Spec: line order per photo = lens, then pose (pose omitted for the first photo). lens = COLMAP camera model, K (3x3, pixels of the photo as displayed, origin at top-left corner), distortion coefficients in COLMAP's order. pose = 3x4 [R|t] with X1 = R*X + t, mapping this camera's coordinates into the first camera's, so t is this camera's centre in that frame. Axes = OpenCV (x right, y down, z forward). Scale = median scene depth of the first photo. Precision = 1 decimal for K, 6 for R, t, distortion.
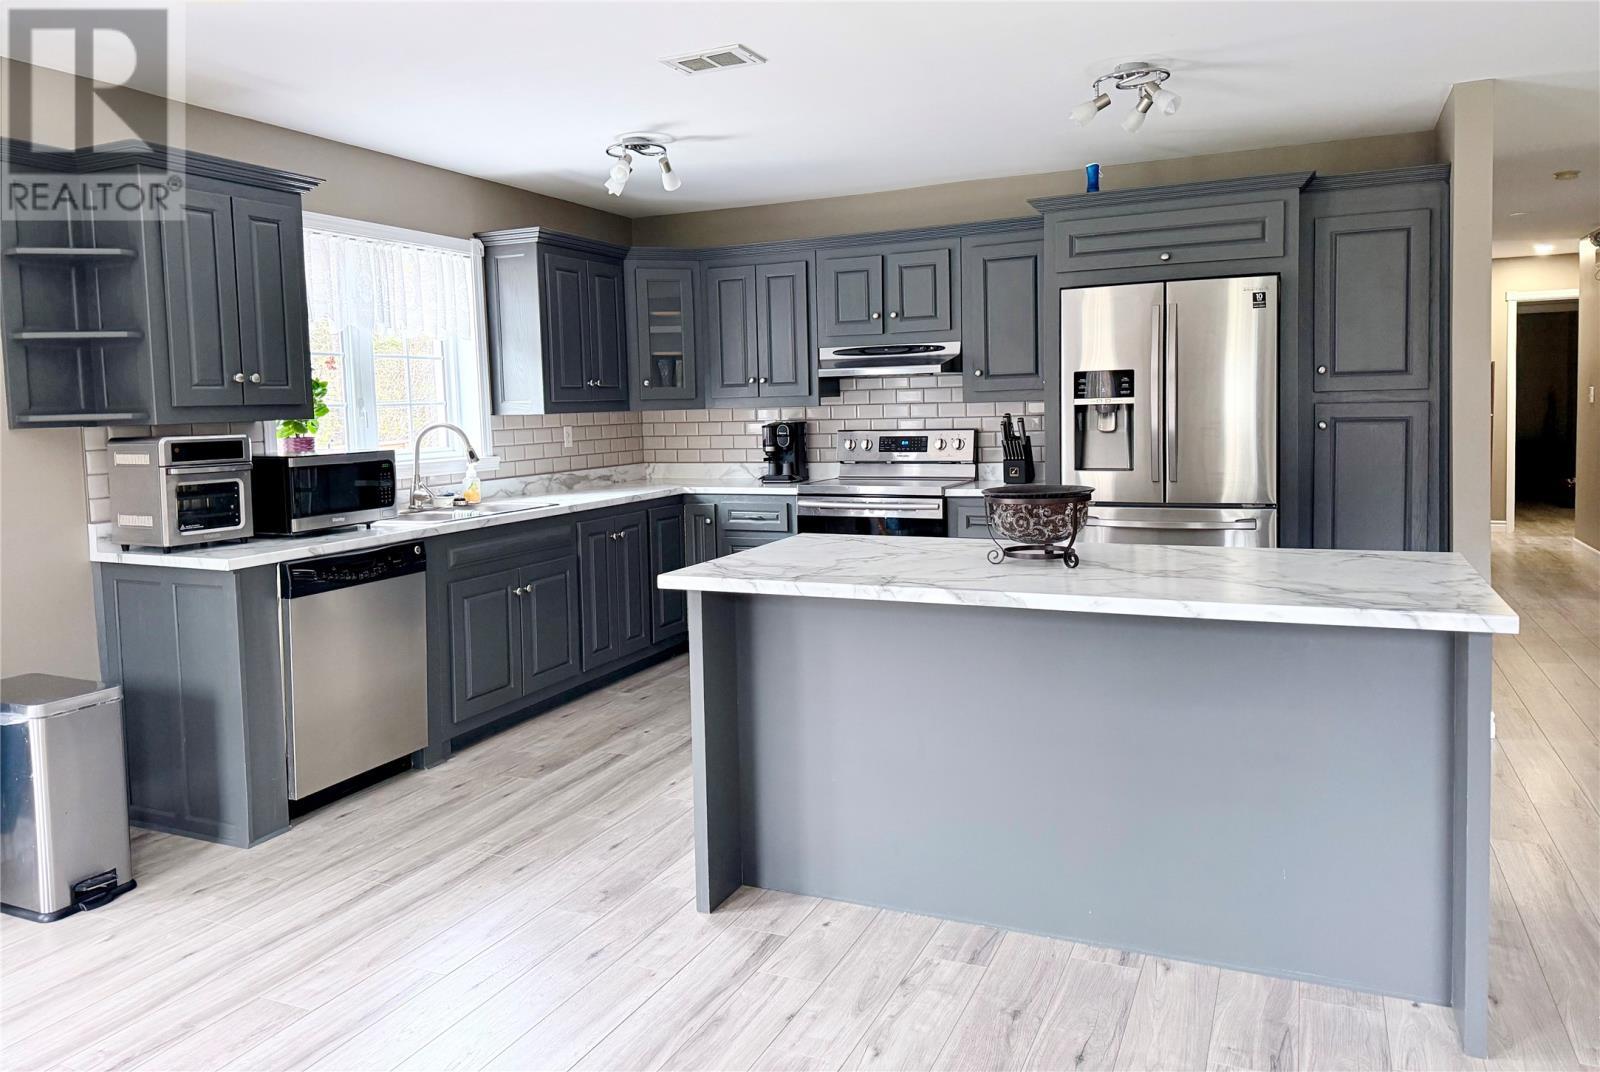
lens RADIAL K [[1112.5, 0, 792.2], [0, 1112.5, 472.4], [0, 0, 1]] dist [0.155821, -0.285166]
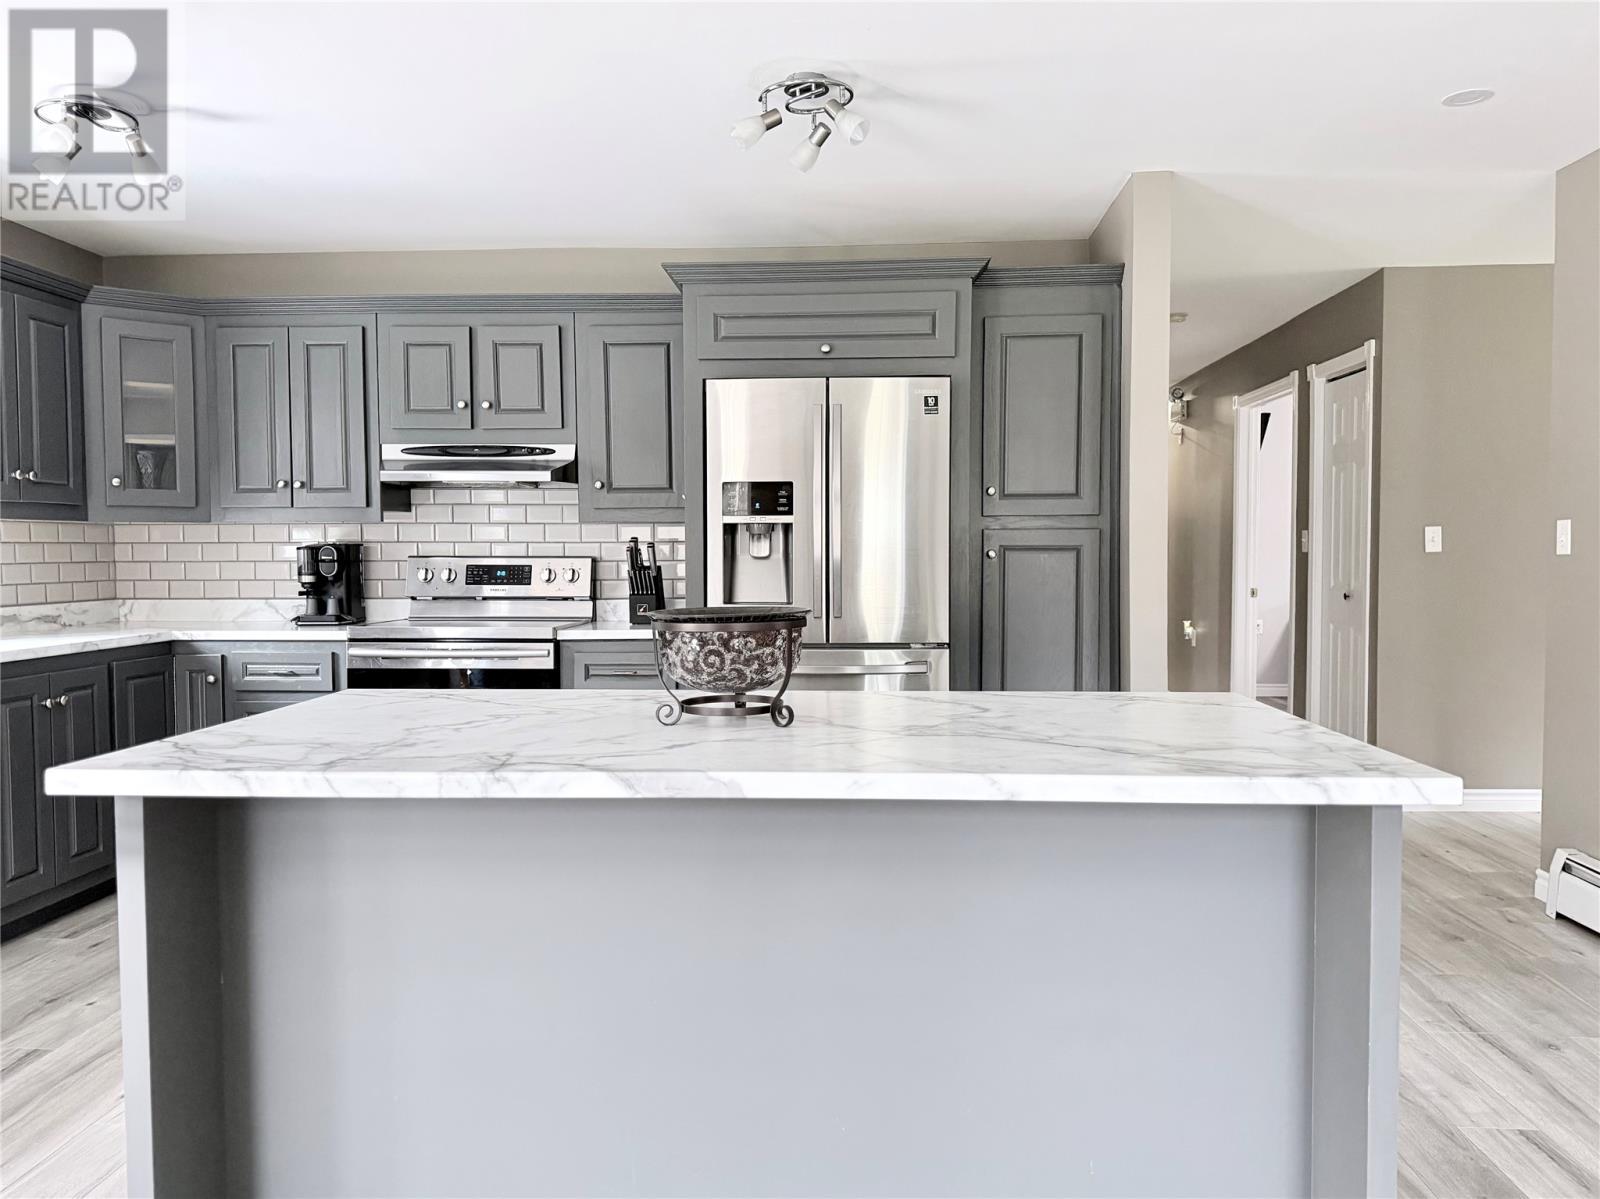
lens RADIAL K [[1152.4, 0, 800.0], [0, 1152.4, 599.5], [0, 0, 1]] dist [0.129281, -0.195403]
pose [[0.933988, 0.007917, 0.357217, 0.007443], [0.001310, 0.999672, -0.025579, 0.014482], [-0.357302, 0.024359, 0.933671, 0.191870]]
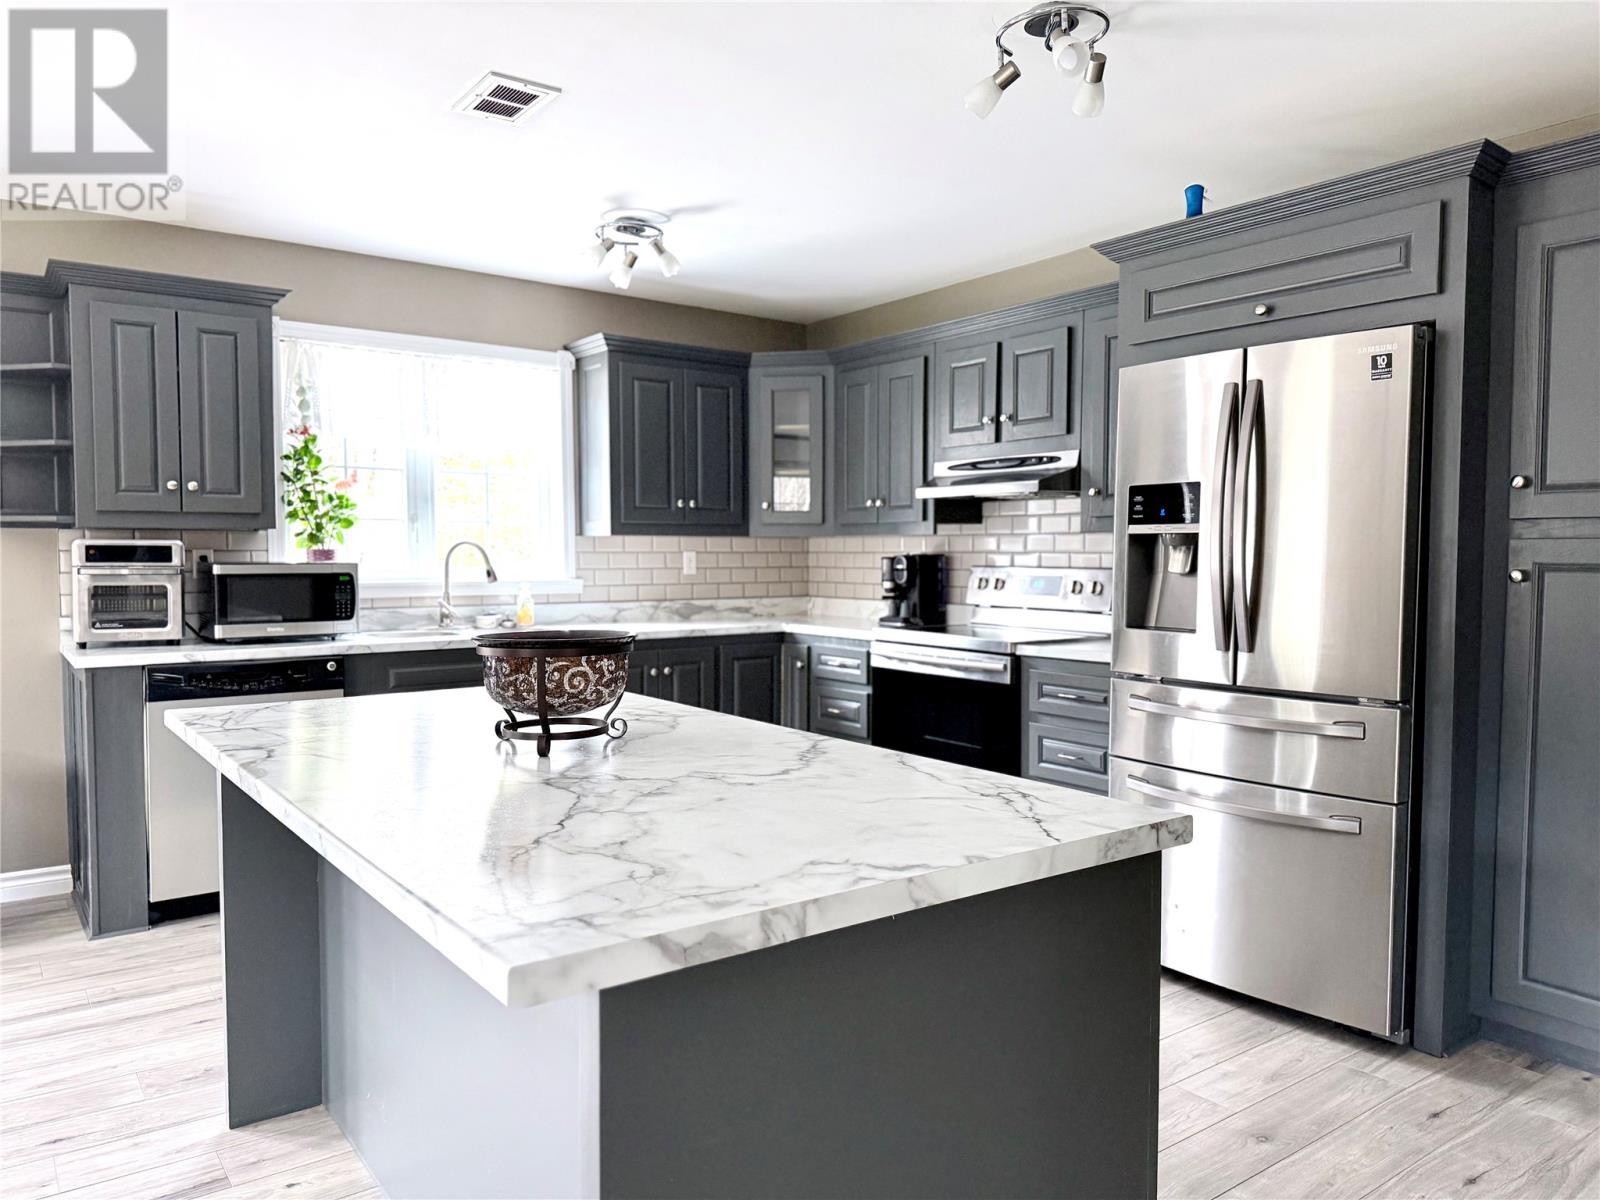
lens RADIAL K [[1119.9, 0, 795.8], [0, 1119.9, 606.5], [0, 0, 1]] dist [0.086670, -0.114498]
pose [[0.876176, 0.051487, -0.479234, 0.373594], [-0.054757, 0.998474, 0.007160, -0.008292], [0.478872, 0.019968, 0.877658, 0.266933]]
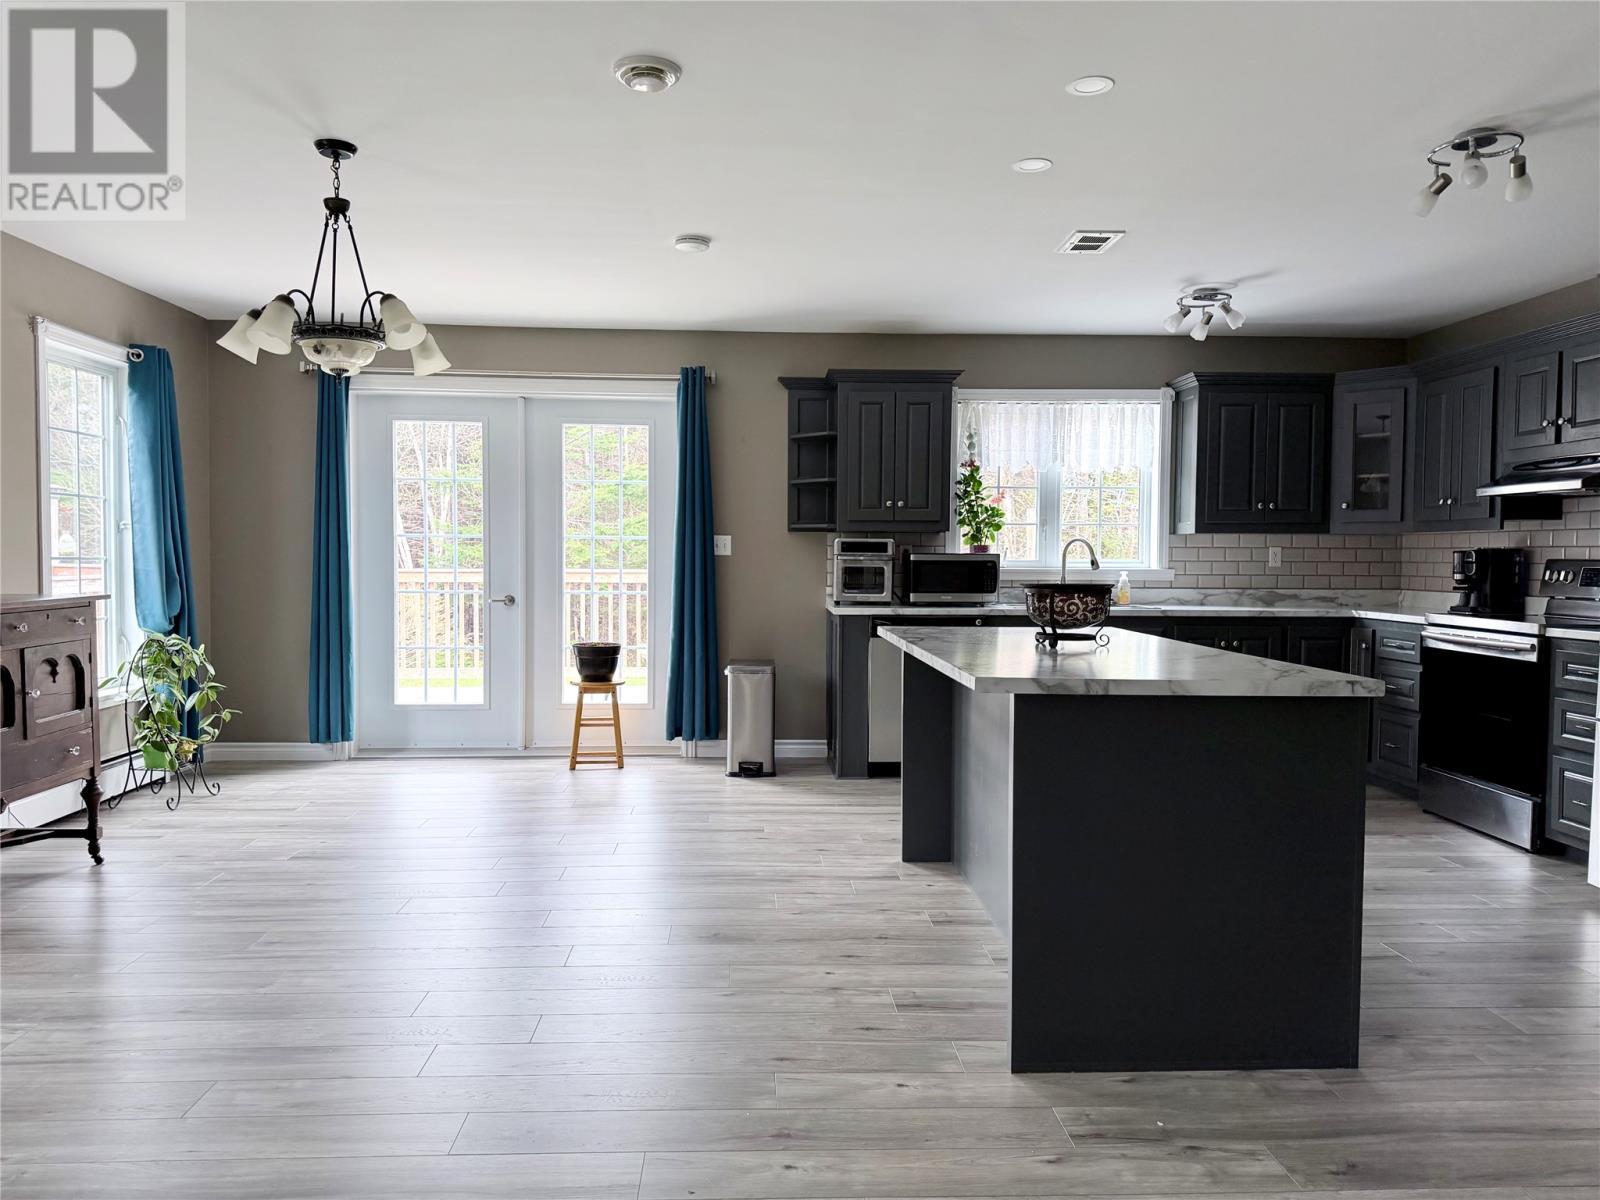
lens RADIAL K [[1119.9, 0, 795.8], [0, 1119.9, 606.5], [0, 0, 1]] dist [0.086670, -0.114498]
pose [[0.459670, 0.068915, -0.885412, 0.643105], [-0.073048, 0.996540, 0.039641, 0.006887], [0.885081, 0.046456, 0.463114, 0.106731]]
